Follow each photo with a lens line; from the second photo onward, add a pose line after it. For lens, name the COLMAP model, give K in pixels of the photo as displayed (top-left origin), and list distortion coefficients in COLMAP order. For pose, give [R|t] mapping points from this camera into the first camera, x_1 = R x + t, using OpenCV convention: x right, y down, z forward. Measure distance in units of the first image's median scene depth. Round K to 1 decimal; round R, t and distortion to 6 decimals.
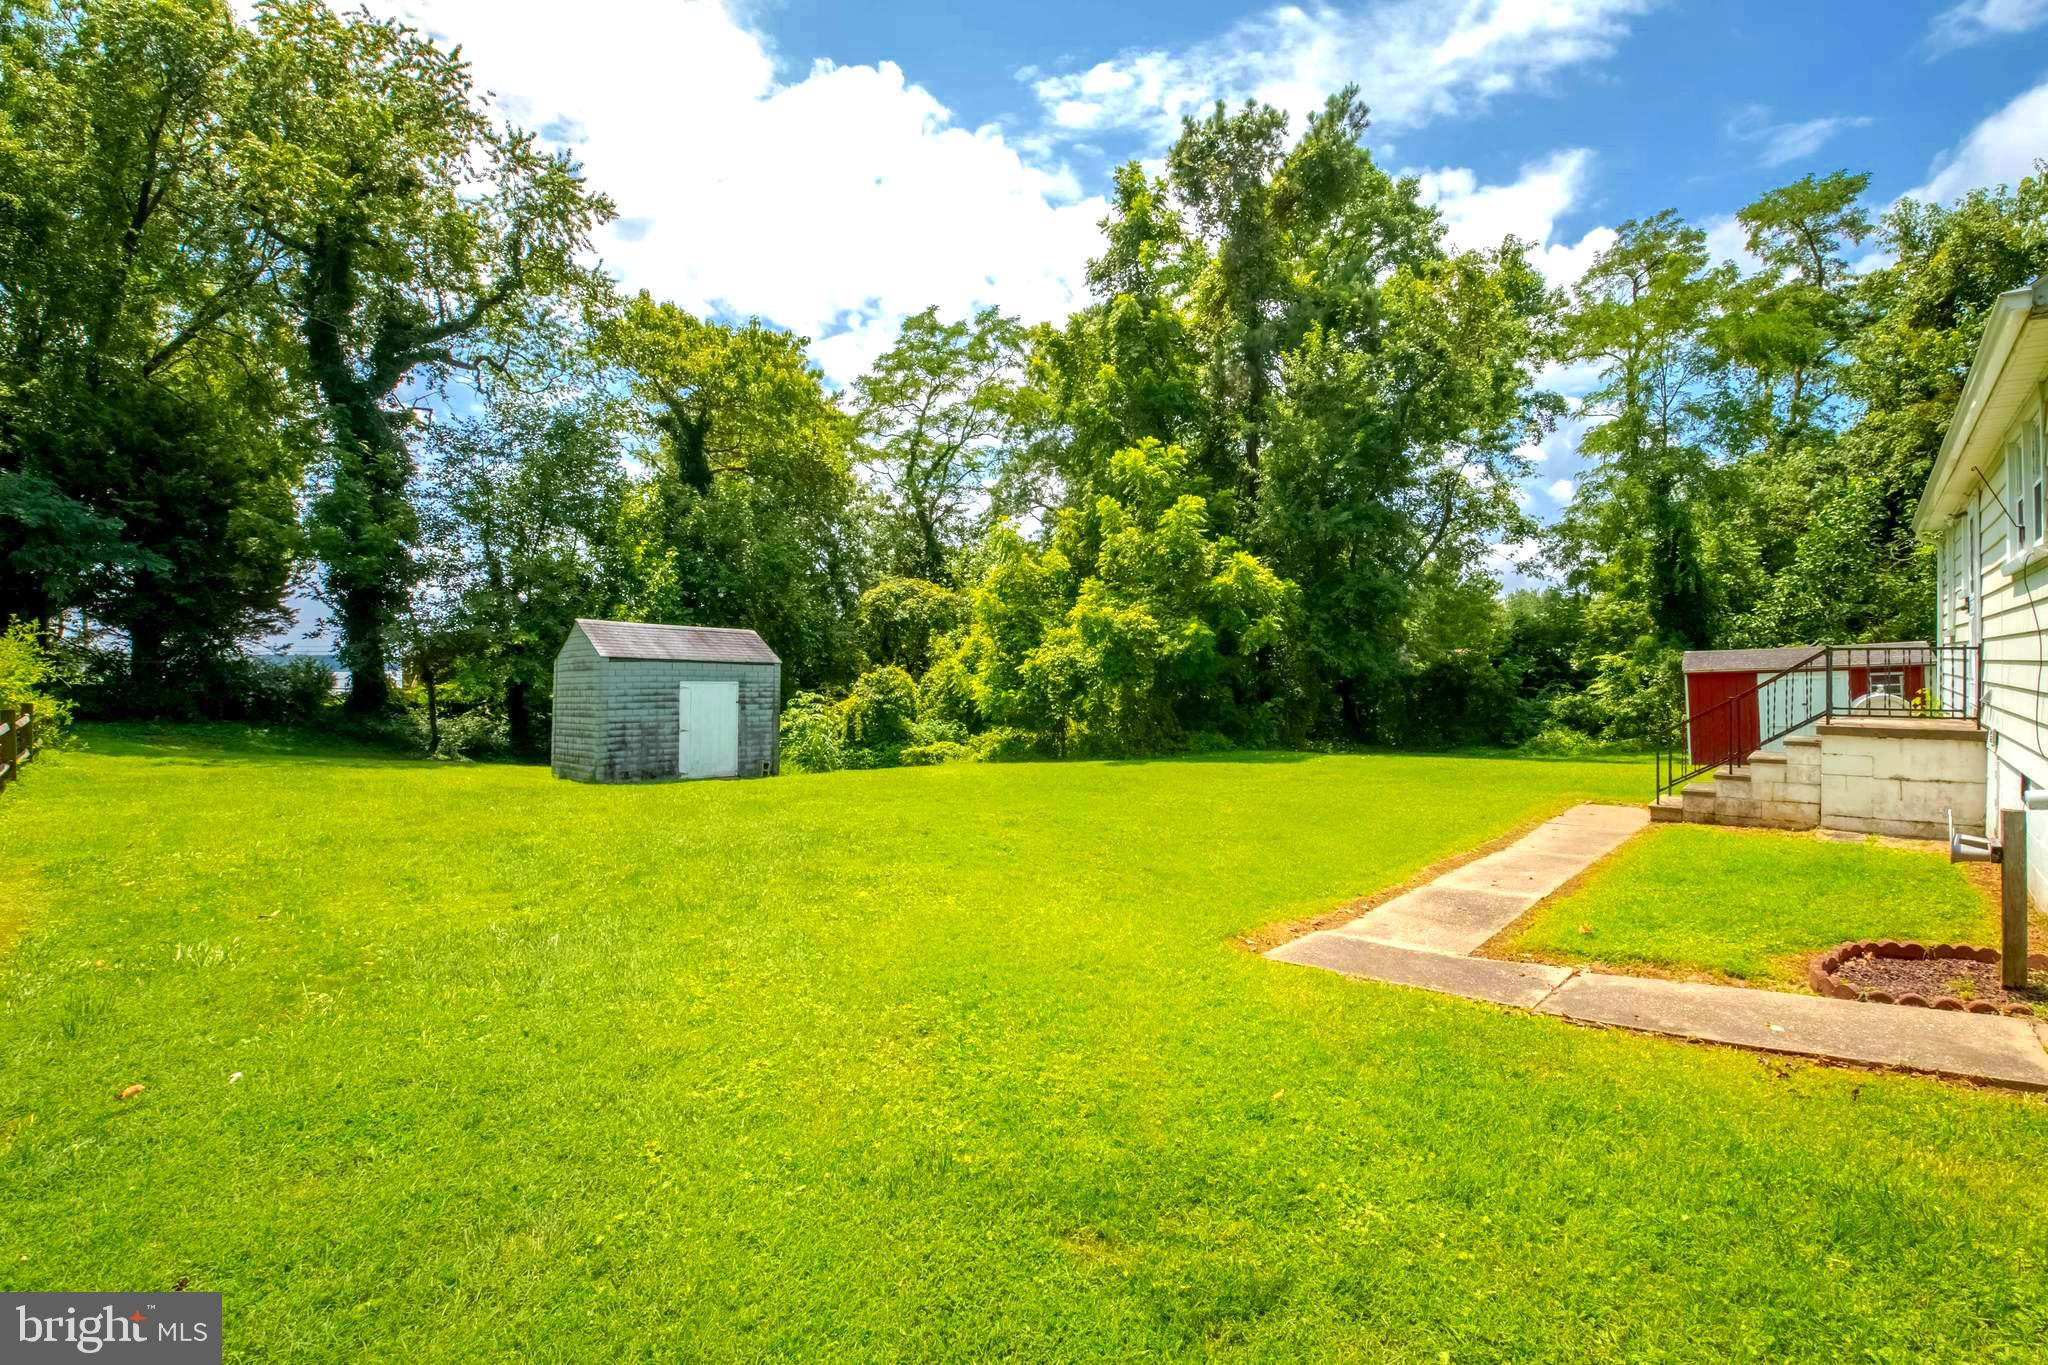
lens RADIAL K [[926.5, 0, 1024.0], [0, 926.5, 682.5], [0, 0, 1]] dist [-0.034918, -0.000291]
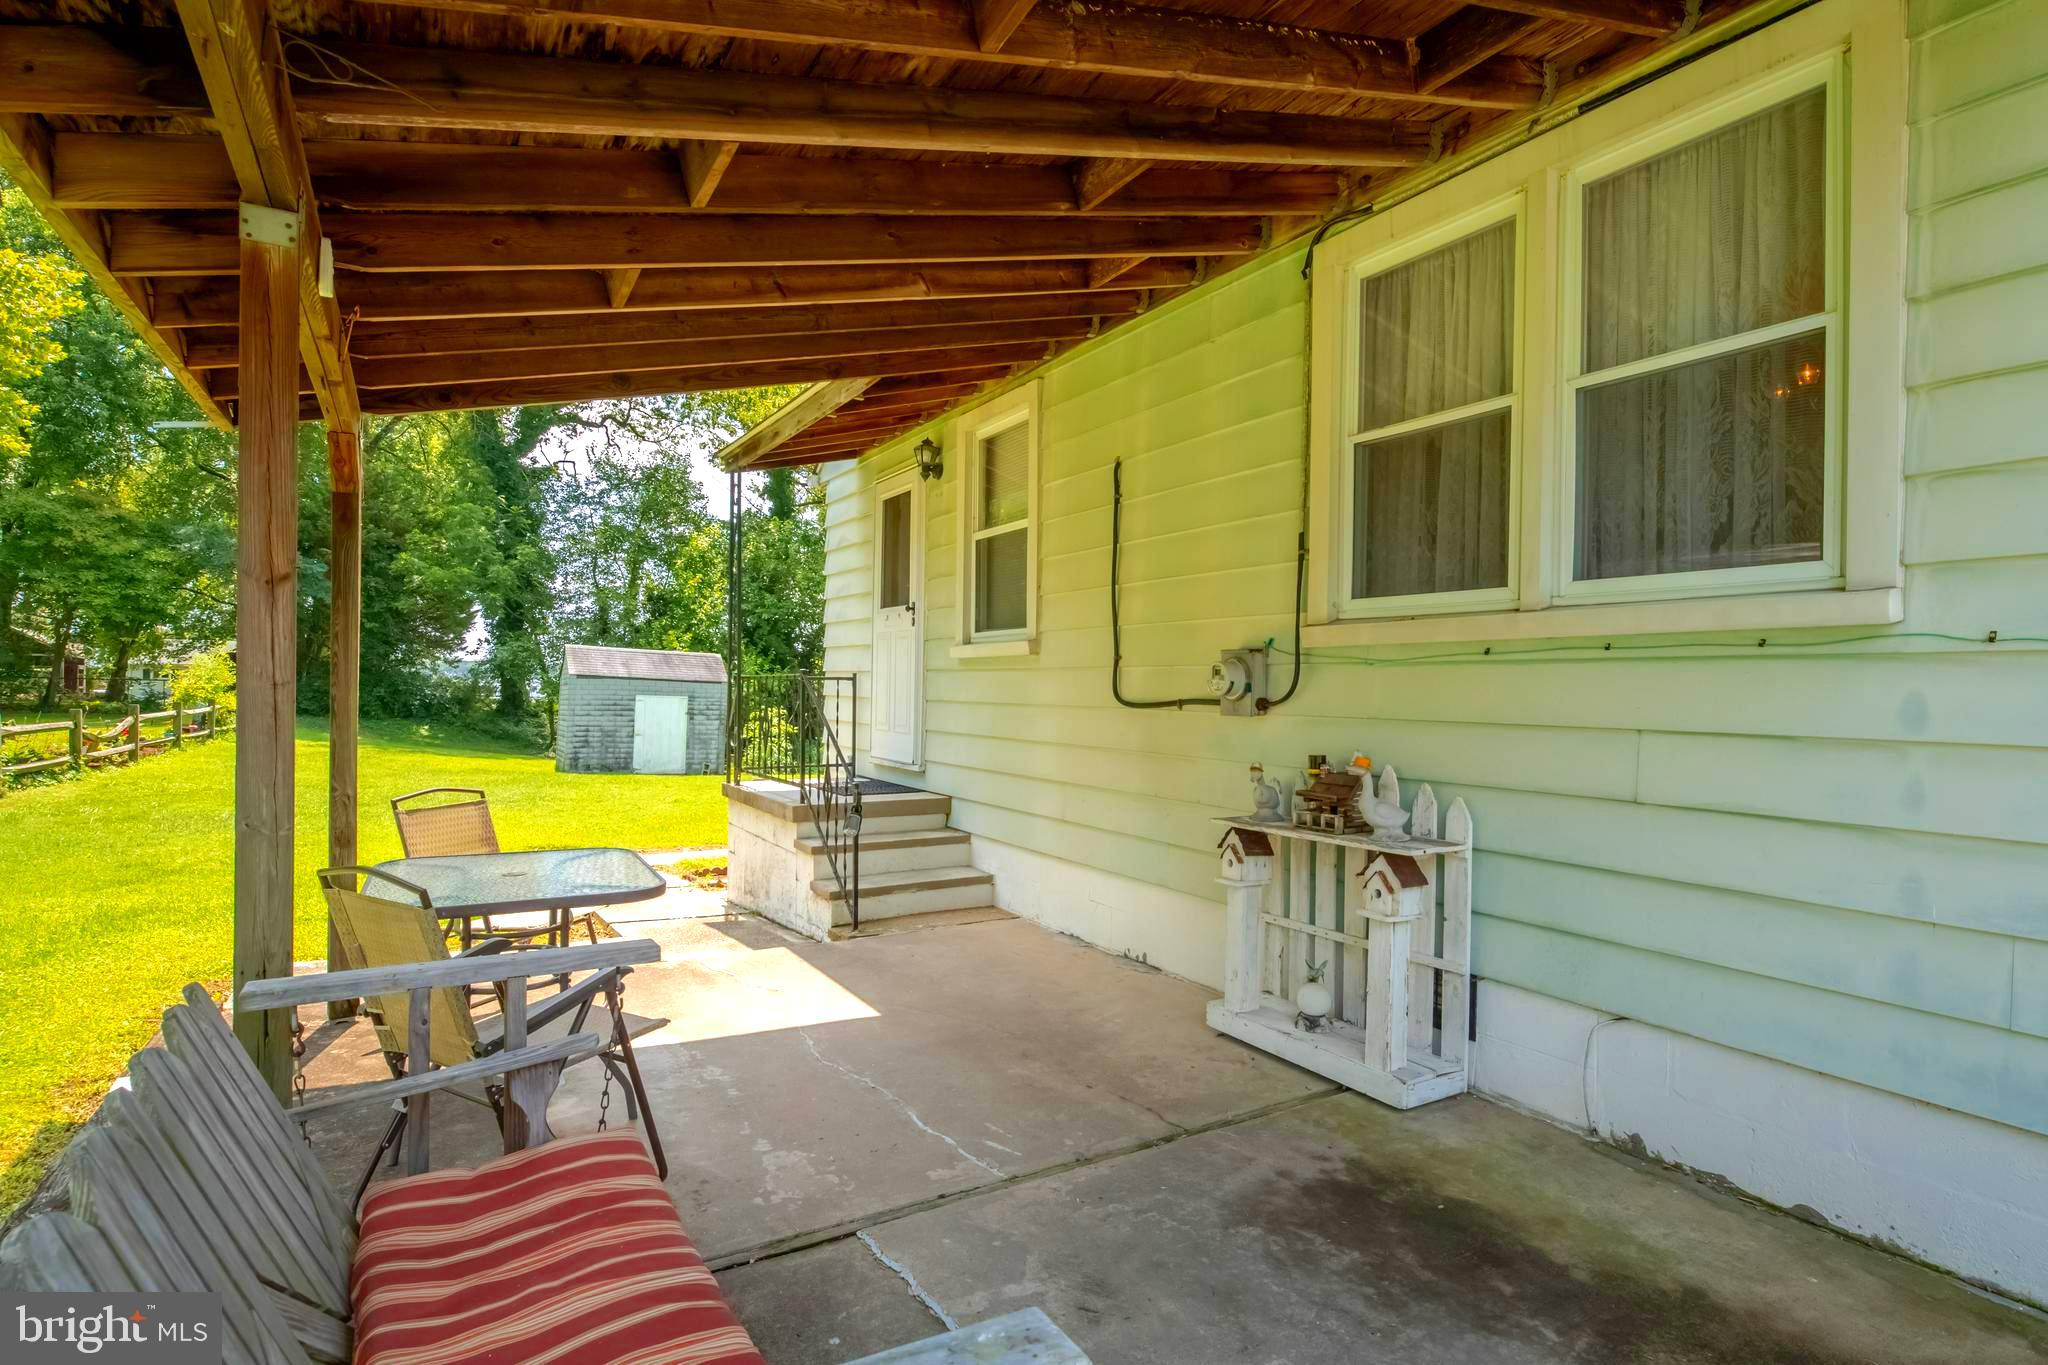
lens RADIAL K [[1049.9, 0, 1017.8], [0, 1049.9, 691.3], [0, 0, 1]] dist [-0.030976, -0.000042]
pose [[0.954204, 0.019938, -0.298492, 0.521489], [-0.024135, 0.999655, -0.010381, -0.004054], [0.298182, 0.017110, 0.954356, -0.192765]]
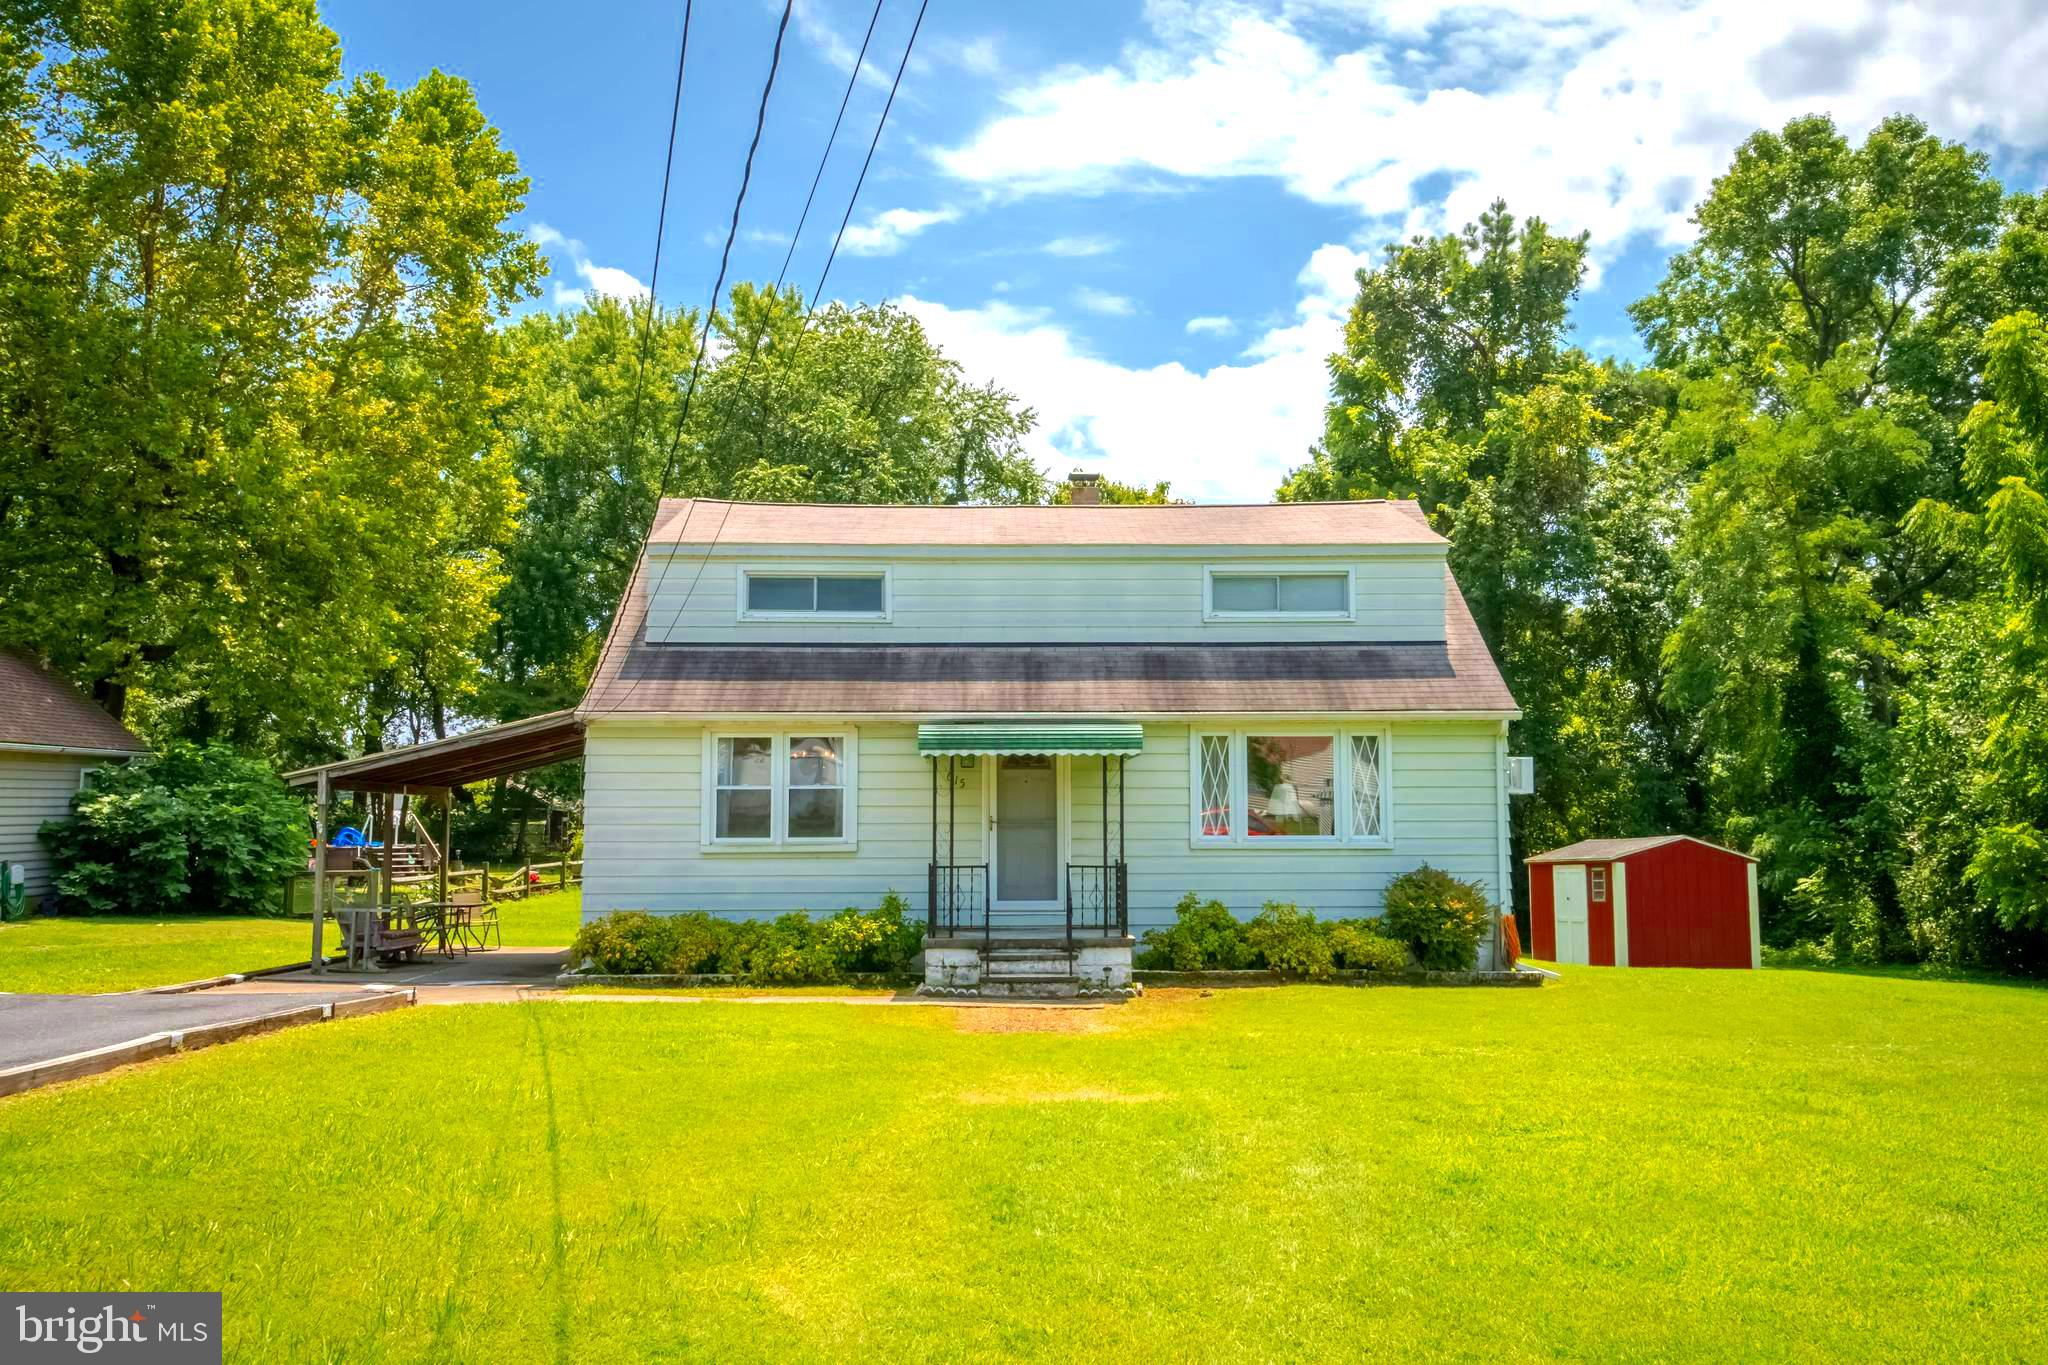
lens RADIAL K [[1637.2, 0, 1024.0], [0, 1637.2, 682.5], [0, 0, 1]] dist [0.028705, -0.001027]
pose [[0.668927, -0.054850, -0.741301, 1.568630], [-0.015944, 0.995986, -0.088083, -0.034754], [0.743157, 0.070740, 0.665368, -0.538493]]
